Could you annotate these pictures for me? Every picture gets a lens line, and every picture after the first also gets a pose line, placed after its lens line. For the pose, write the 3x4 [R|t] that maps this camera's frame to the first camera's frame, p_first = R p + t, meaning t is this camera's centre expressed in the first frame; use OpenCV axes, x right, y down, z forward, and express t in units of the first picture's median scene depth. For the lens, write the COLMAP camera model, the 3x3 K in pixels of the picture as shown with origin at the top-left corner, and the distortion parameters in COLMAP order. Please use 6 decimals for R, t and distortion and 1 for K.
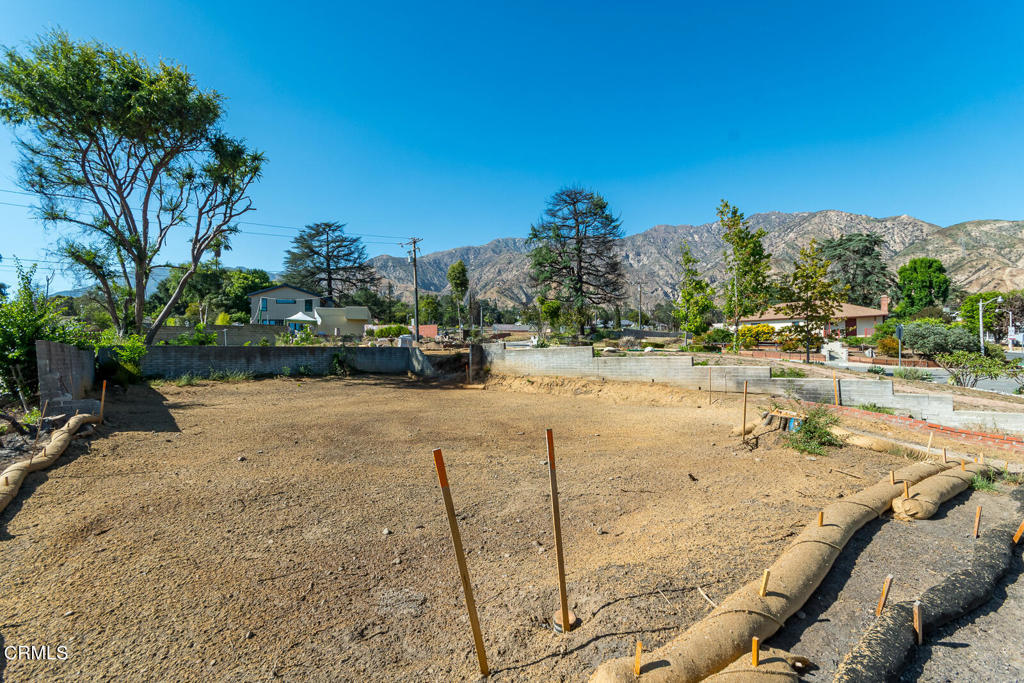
lens RADIAL K [[447.0, 0, 513.6], [0, 447.0, 350.3], [0, 0, 1]] dist [0.009034, -0.002525]
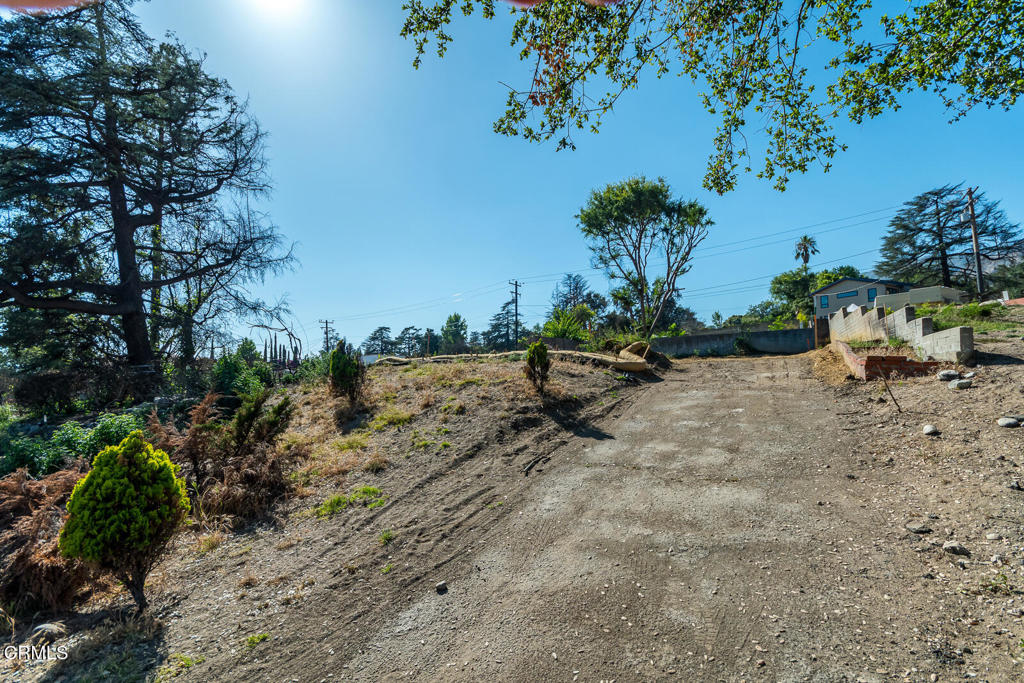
lens RADIAL K [[456.5, 0, 501.4], [0, 456.5, 348.1], [0, 0, 1]] dist [-0.011651, -0.001274]
pose [[0.250249, -0.051763, -0.966797, 0.242383], [0.031551, 0.998475, -0.045293, 0.026446], [0.967667, -0.019169, 0.251501, 0.018332]]
